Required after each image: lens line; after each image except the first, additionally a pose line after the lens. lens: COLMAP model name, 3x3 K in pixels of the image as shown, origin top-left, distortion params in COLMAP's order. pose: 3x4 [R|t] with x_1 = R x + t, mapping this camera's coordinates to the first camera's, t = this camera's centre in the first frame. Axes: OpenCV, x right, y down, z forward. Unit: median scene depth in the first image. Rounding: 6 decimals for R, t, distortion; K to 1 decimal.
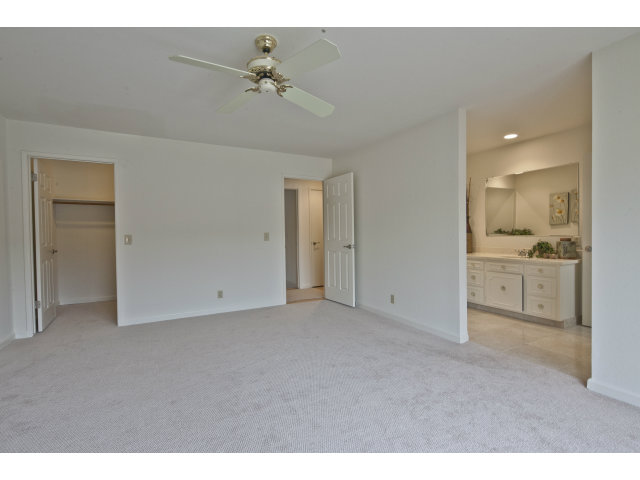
lens RADIAL K [[308.6, 0, 319.6], [0, 308.6, 236.4], [0, 0, 1]] dist [0.001301, -0.002483]
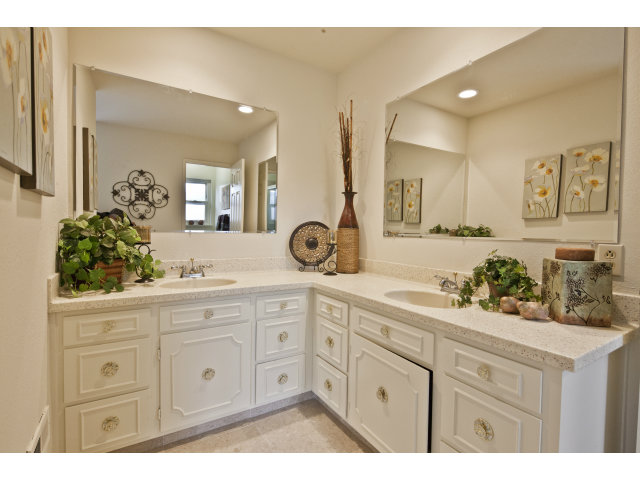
lens RADIAL K [[308.6, 0, 319.8], [0, 308.6, 242.1], [0, 0, 1]] dist [0.001301, -0.002483]
pose [[0.997646, 0.025601, 0.063616, 0.478049], [-0.027195, 0.999334, 0.024314, -0.001660], [-0.062951, -0.025987, 0.997678, 0.644316]]
